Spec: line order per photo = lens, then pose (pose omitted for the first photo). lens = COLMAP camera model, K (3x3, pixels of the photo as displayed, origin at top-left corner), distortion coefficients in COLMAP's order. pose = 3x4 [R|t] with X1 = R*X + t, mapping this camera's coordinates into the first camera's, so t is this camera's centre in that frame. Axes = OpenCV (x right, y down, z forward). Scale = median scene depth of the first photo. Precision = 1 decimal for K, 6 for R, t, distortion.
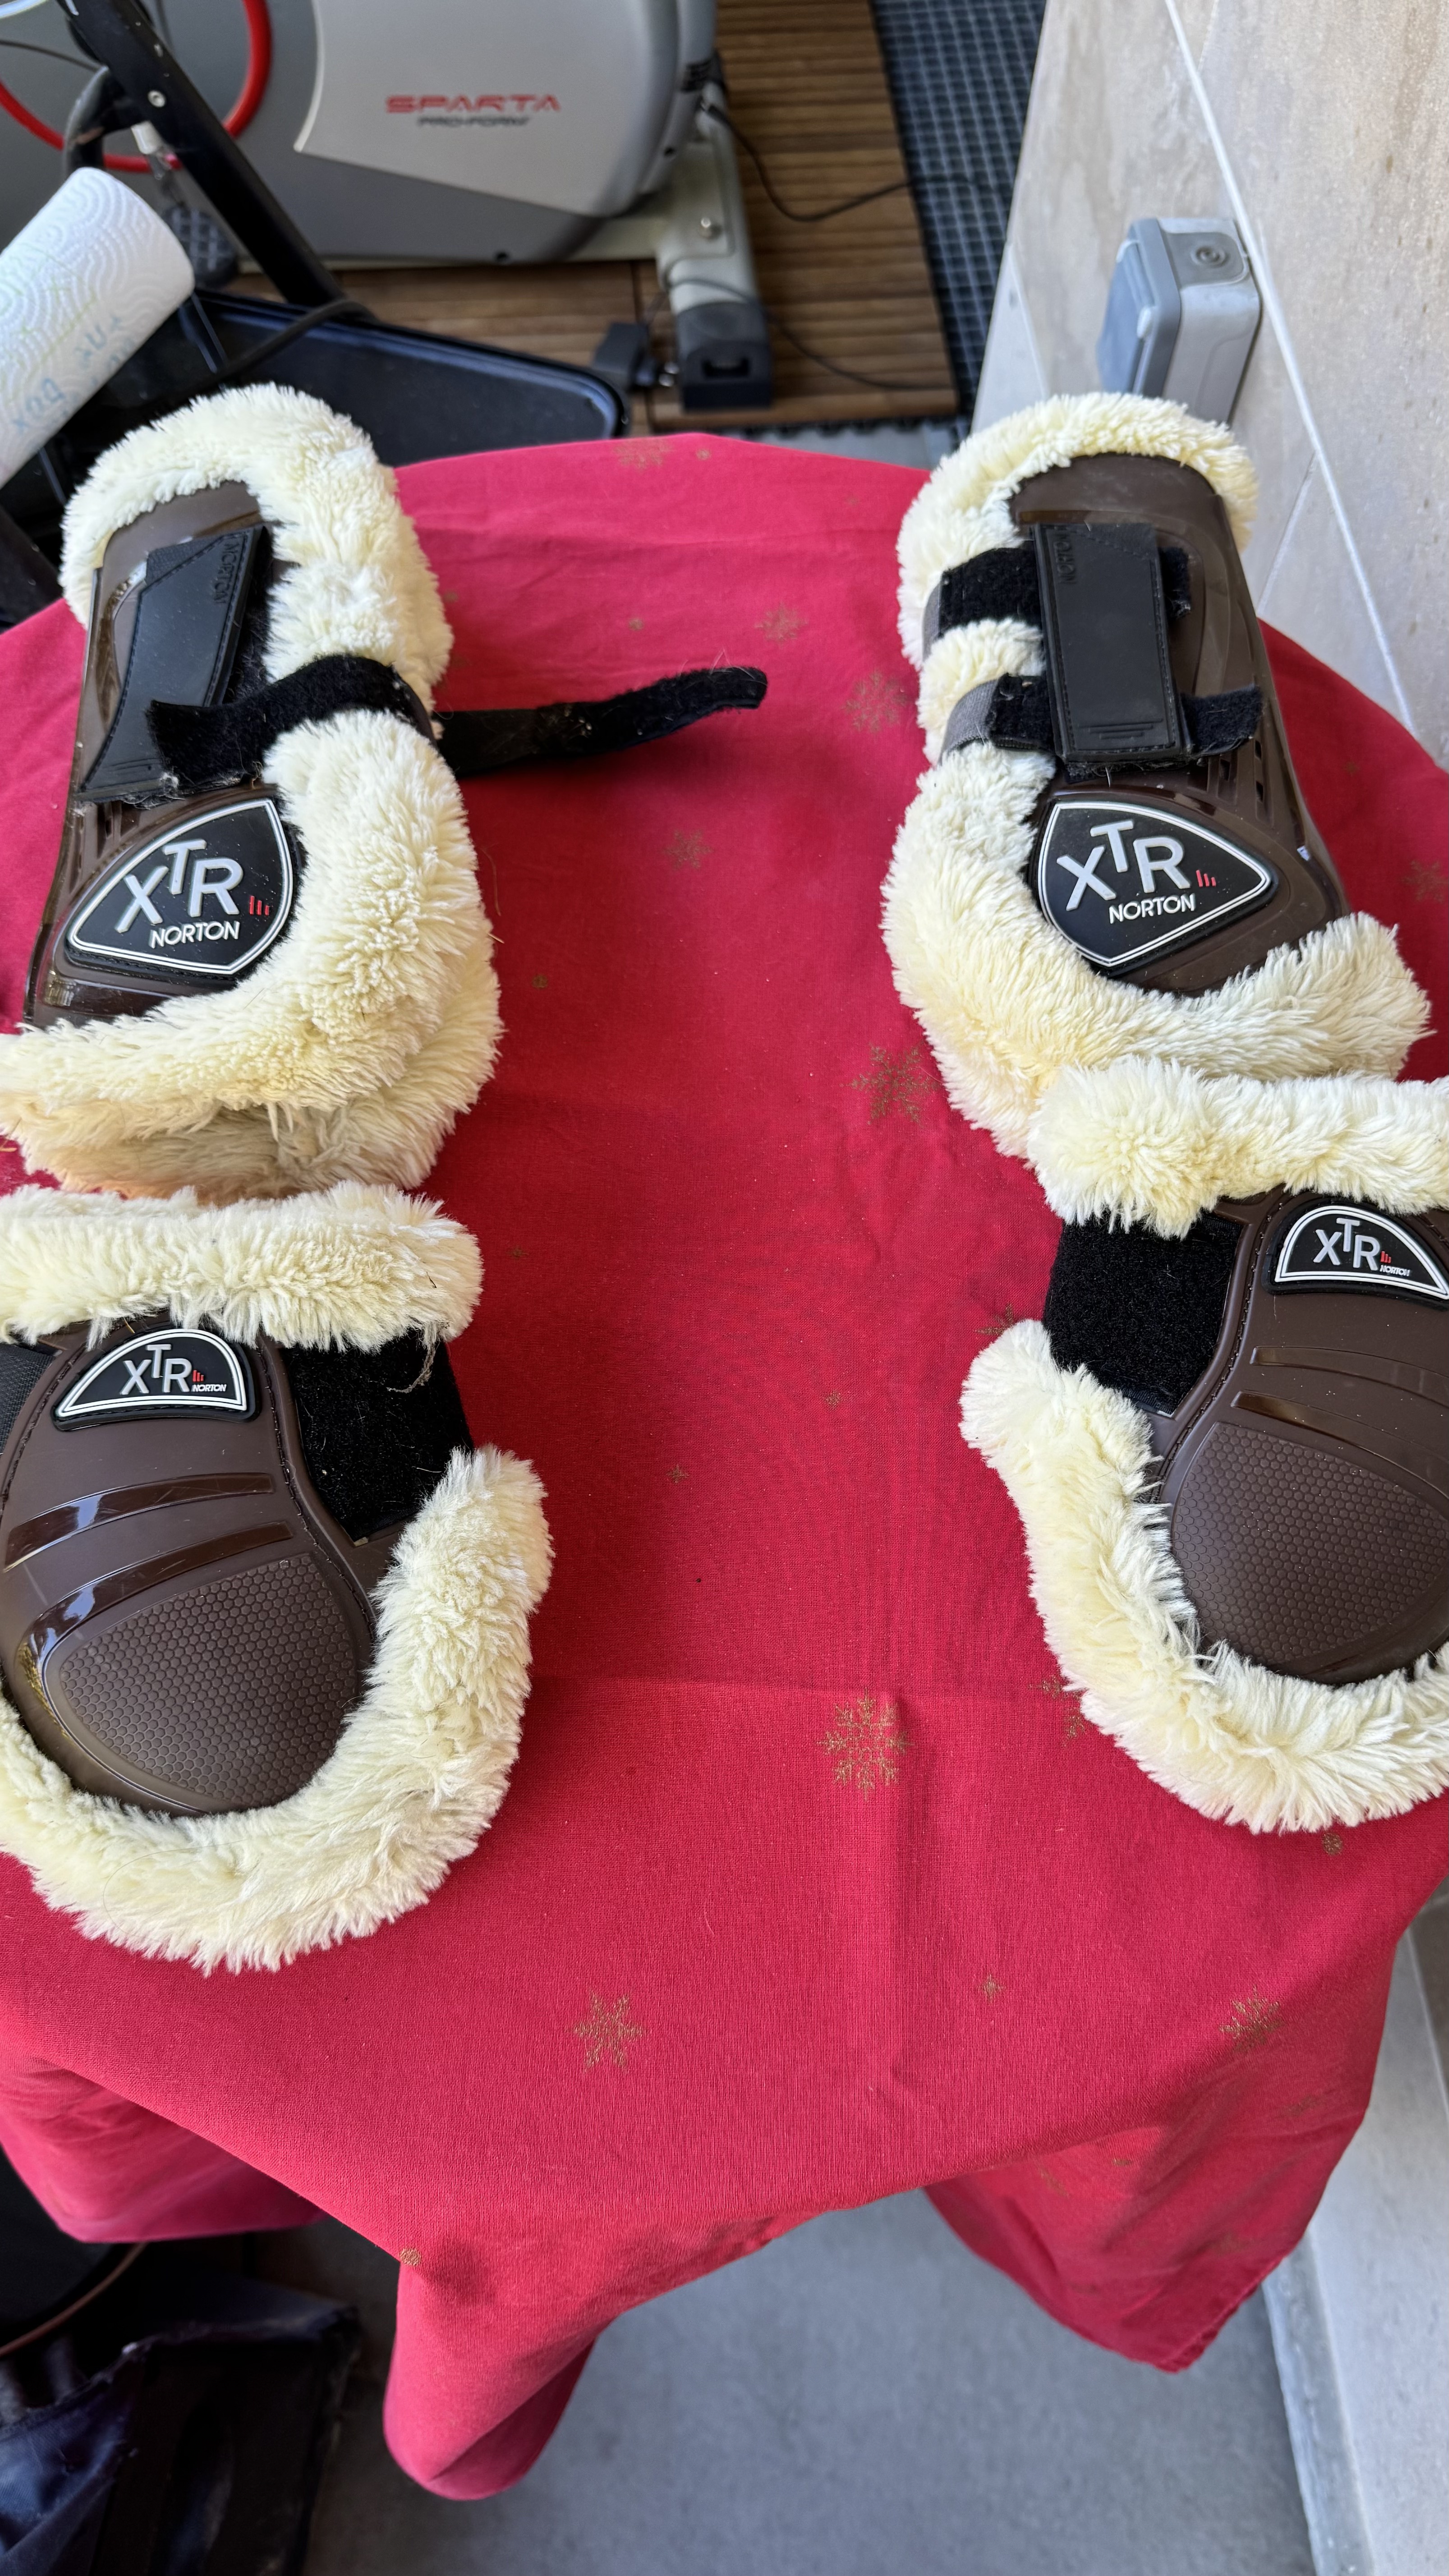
lens RADIAL K [[1846.4, 0, 724.5], [0, 1846.4, 1288.0], [0, 0, 1]] dist [-0.013449, -0.003903]
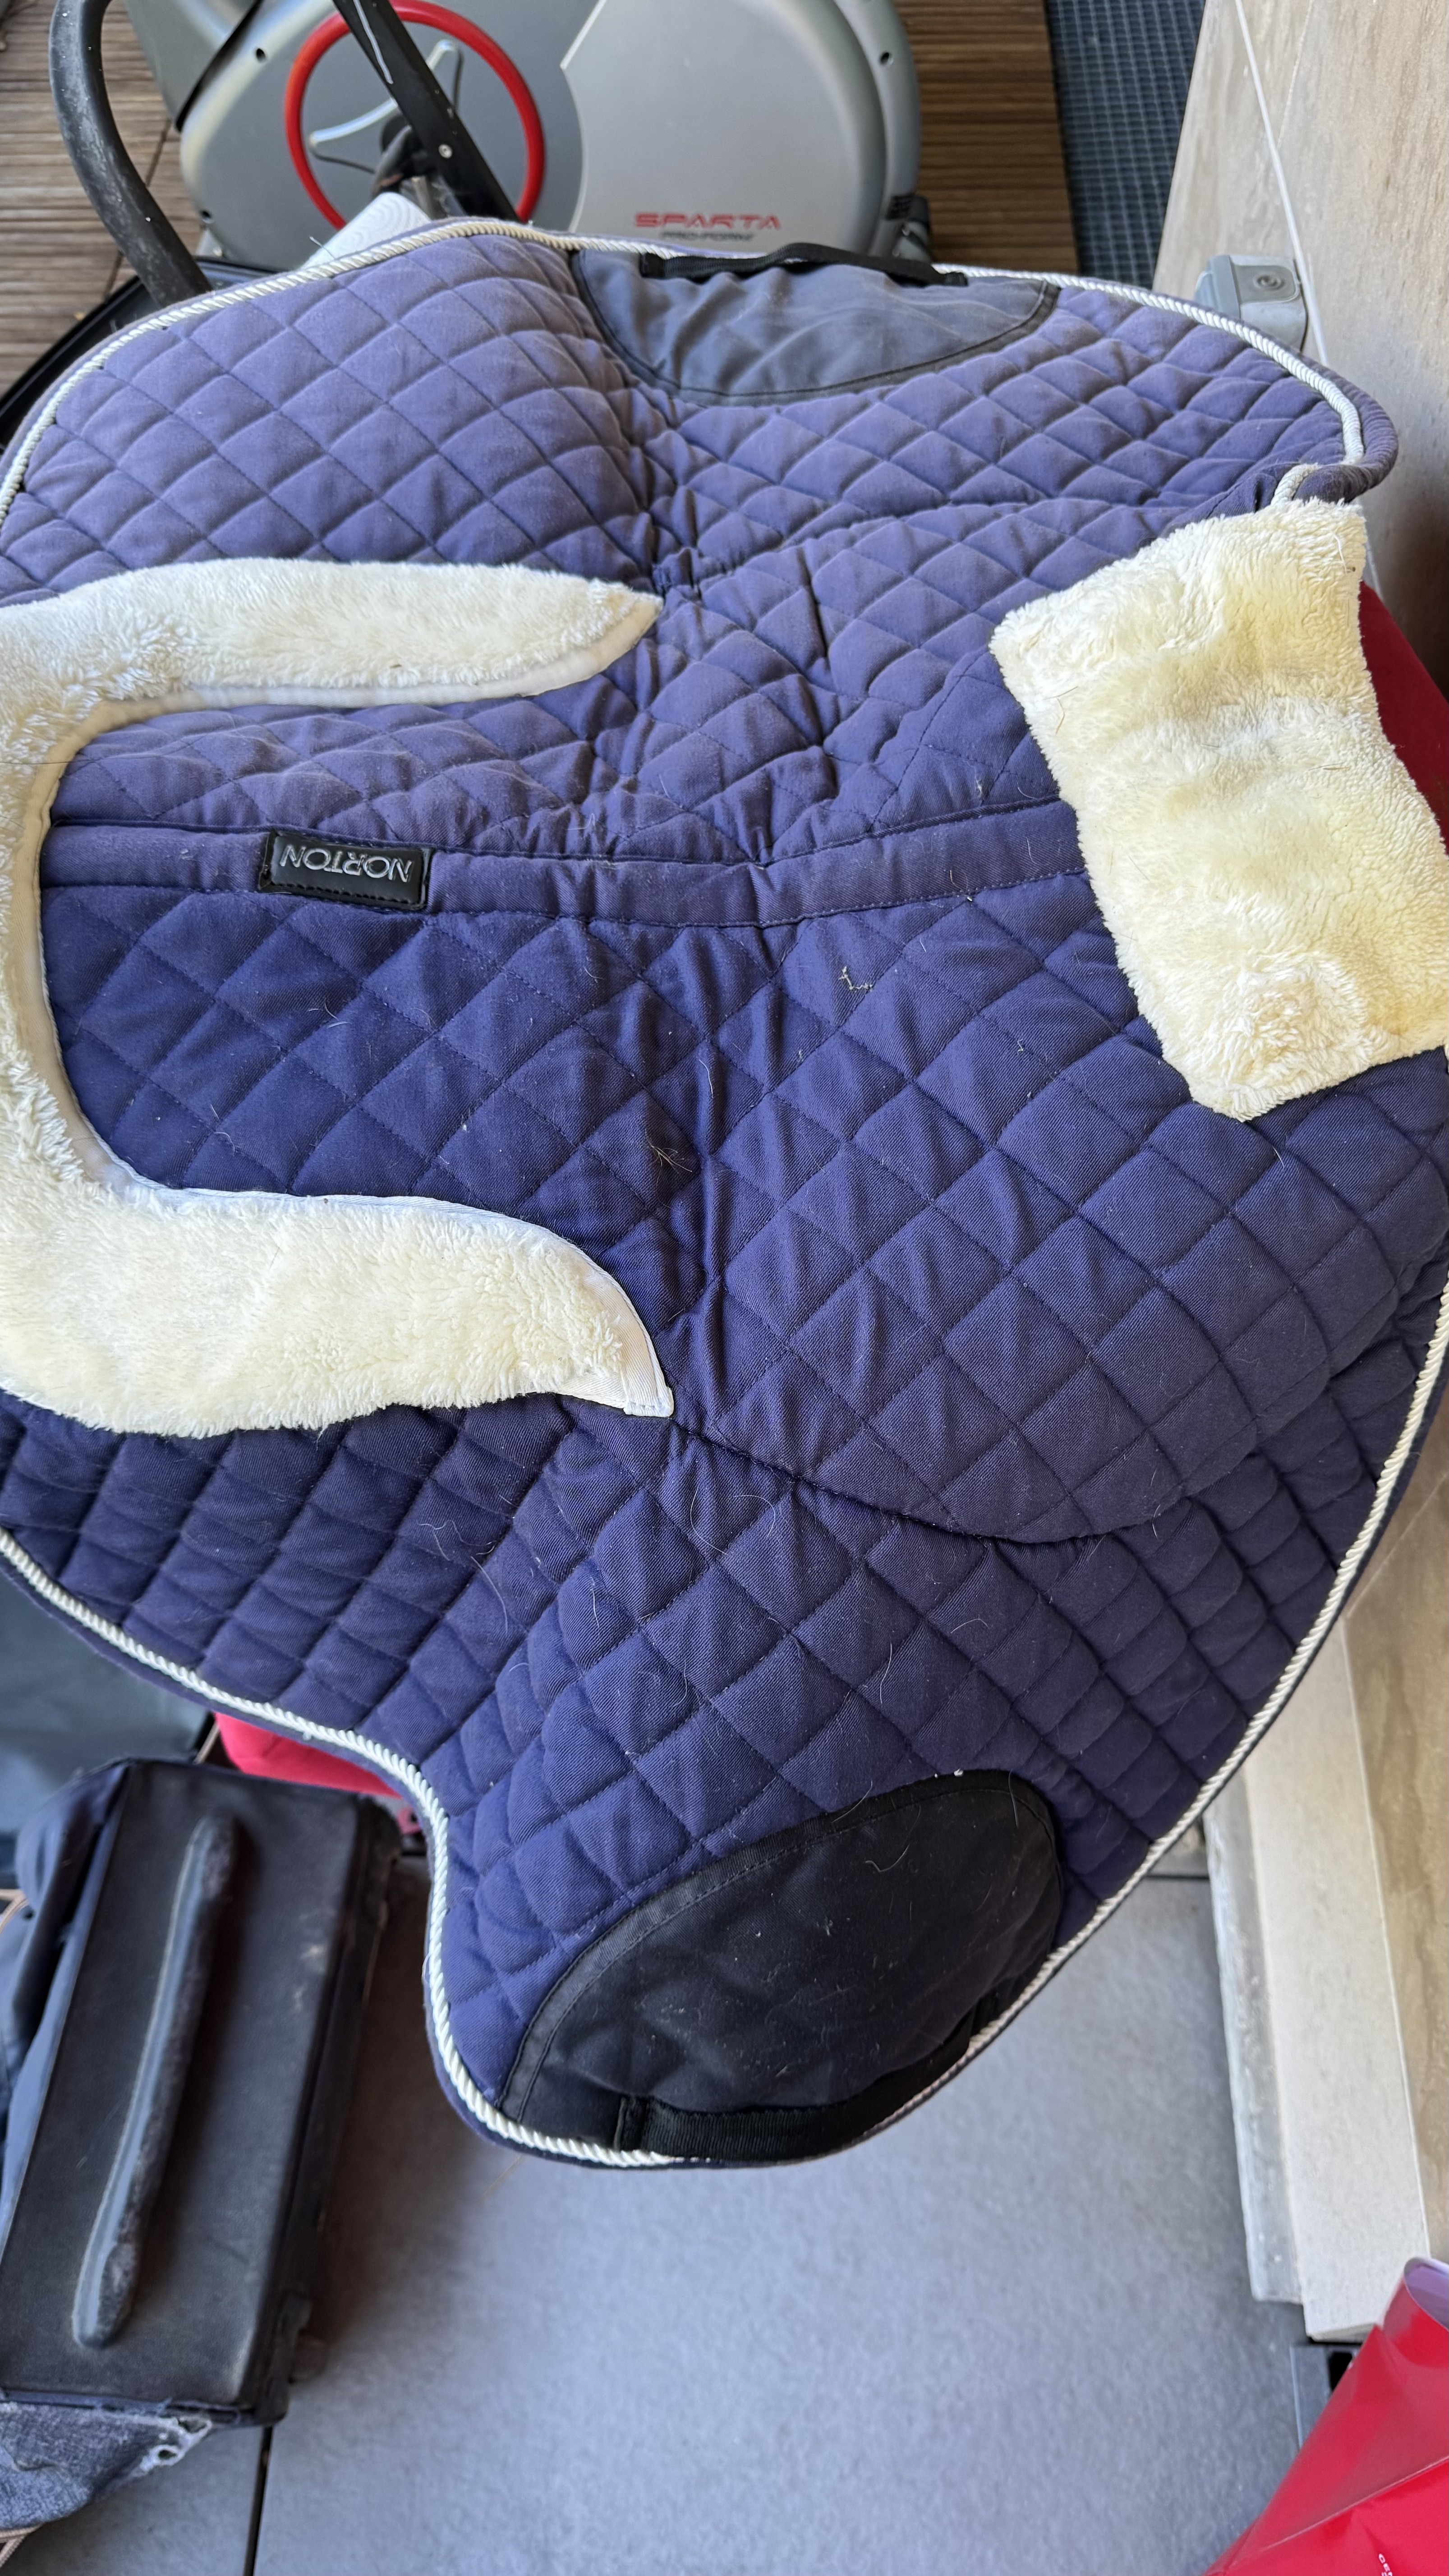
lens RADIAL K [[1826.6, 0, 724.5], [0, 1826.6, 1288.0], [0, 0, 1]] dist [-0.009478, -0.006043]
pose [[0.992235, 0.077549, -0.097242, 0.042677], [-0.085953, 0.992629, -0.085440, 0.142282], [0.089900, 0.093135, 0.991587, -0.105143]]
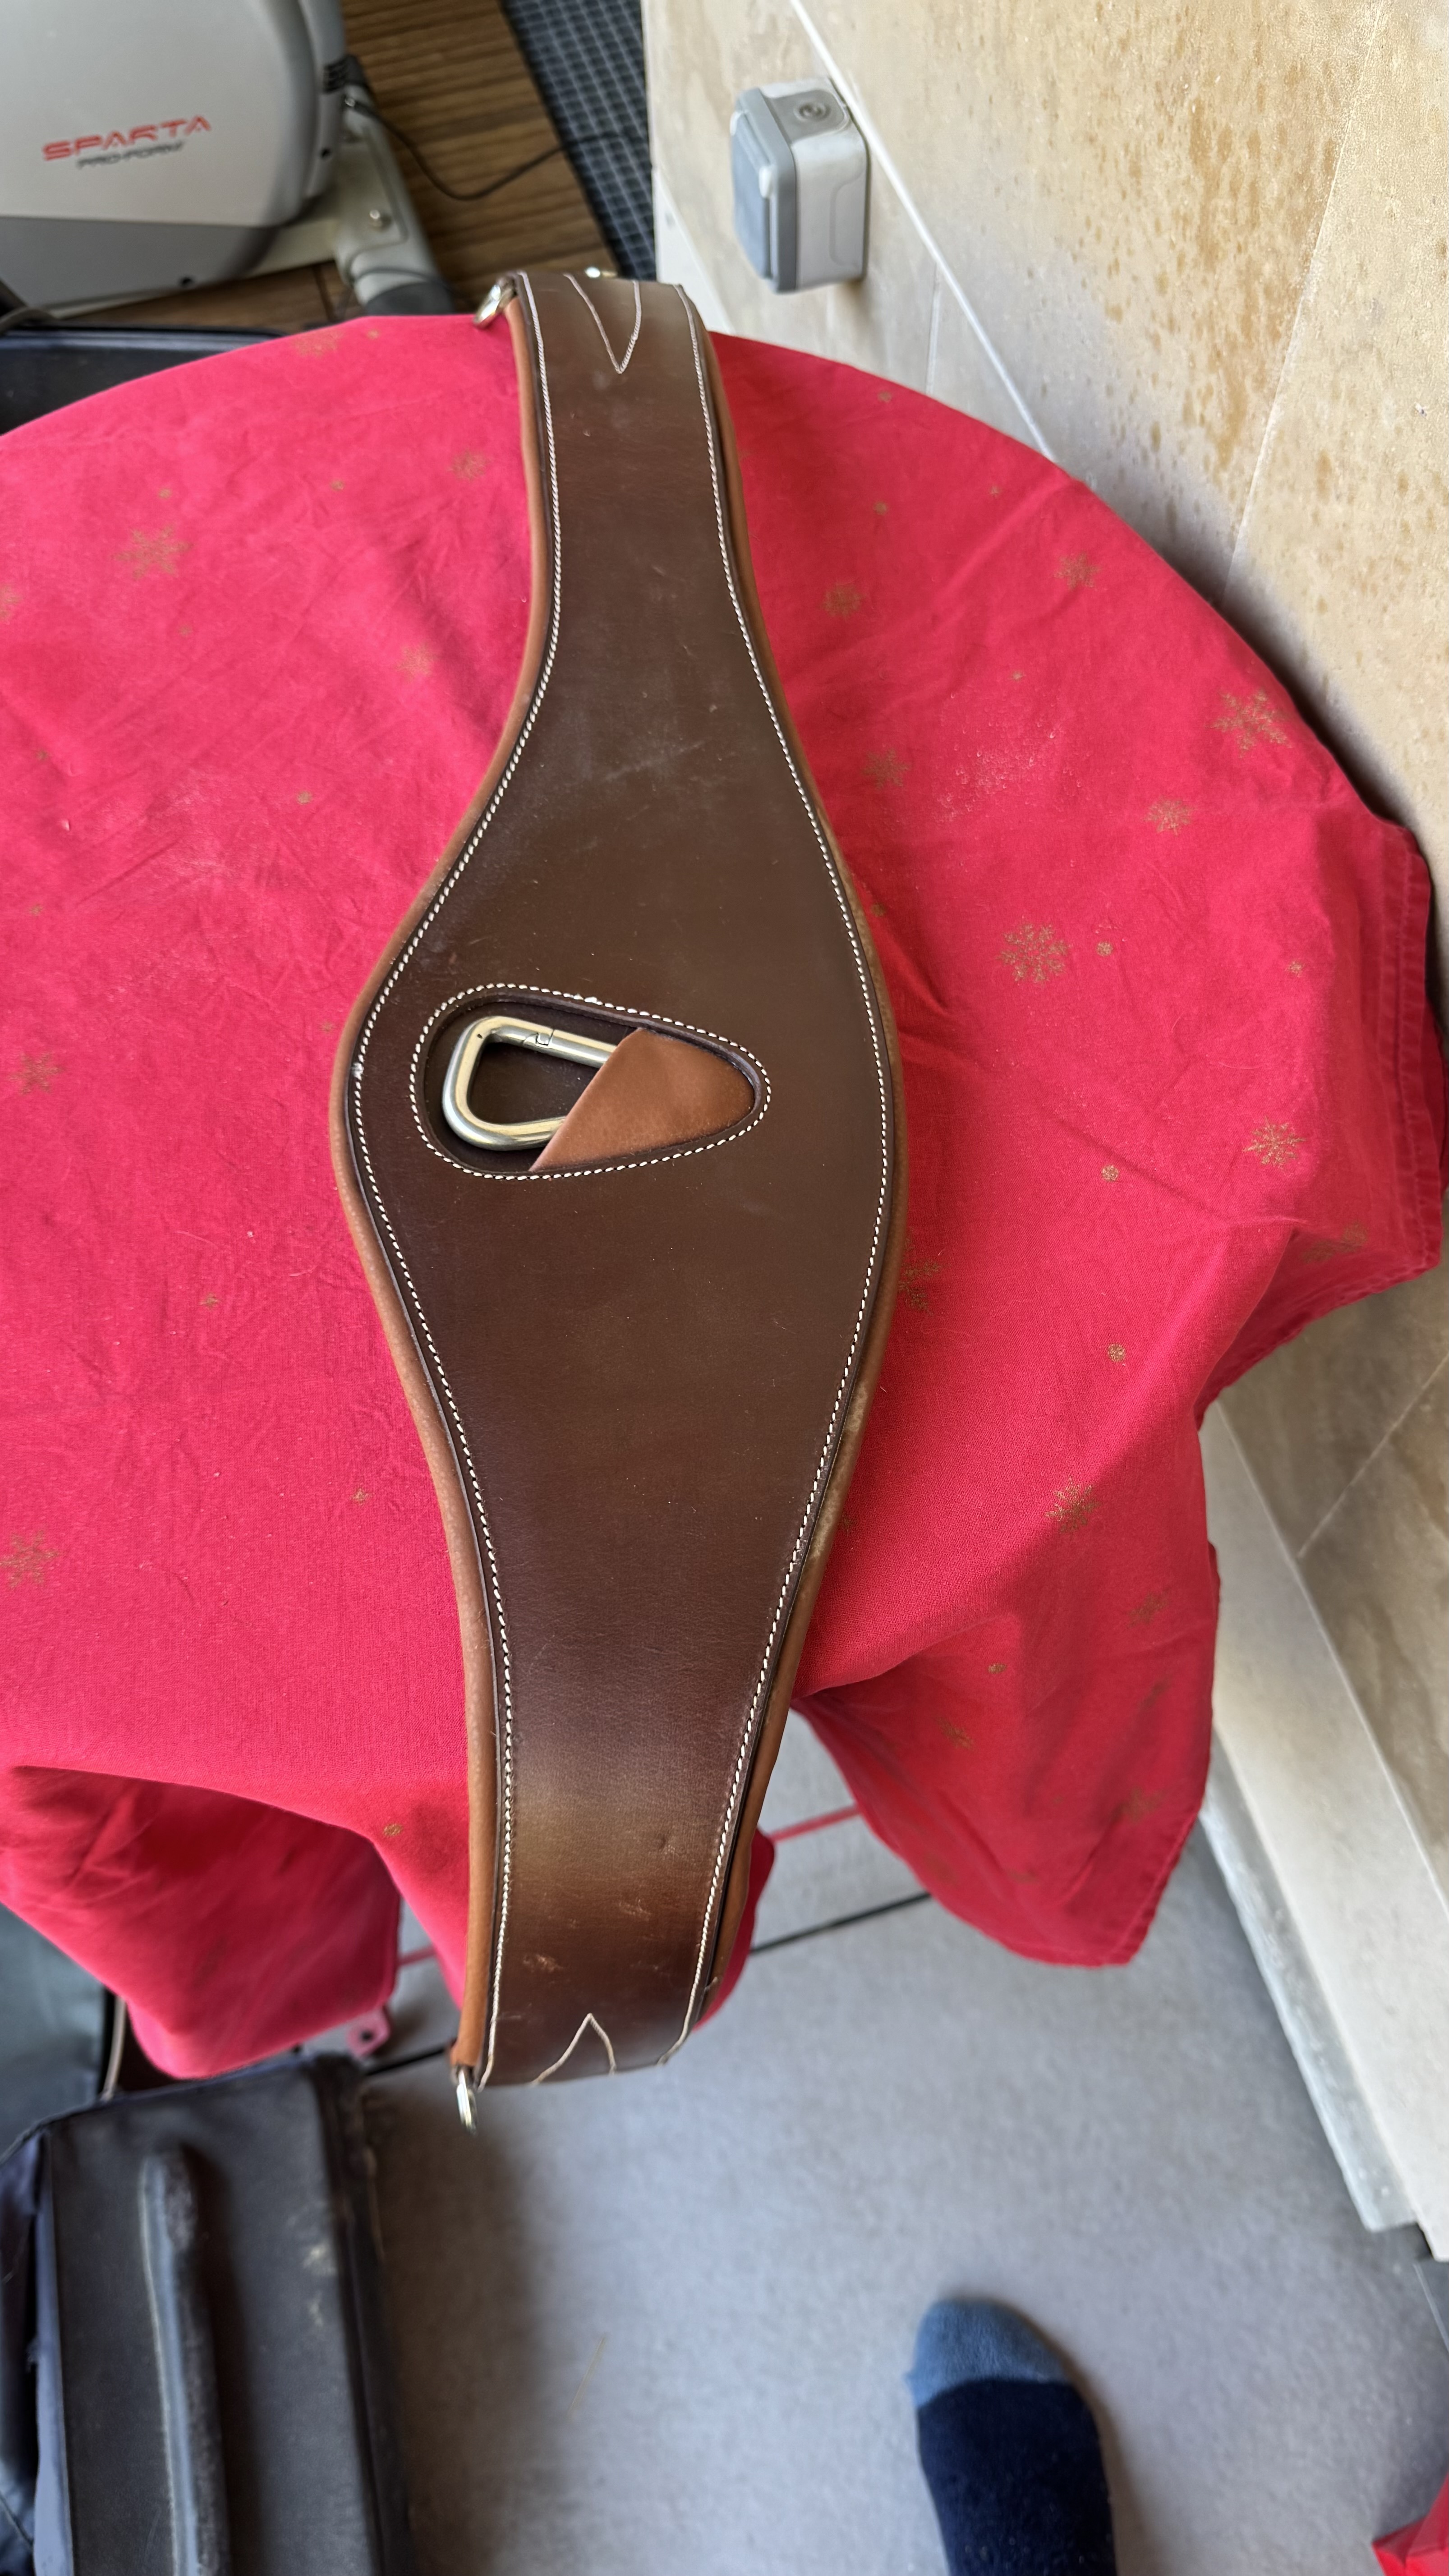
lens RADIAL K [[1846.4, 0, 724.5], [0, 1846.4, 1288.0], [0, 0, 1]] dist [-0.013449, -0.003903]
pose [[0.977958, -0.203859, 0.045169, 0.013993], [0.204263, 0.978906, -0.004470, 0.063943], [-0.043305, 0.013597, 0.998969, -0.039007]]
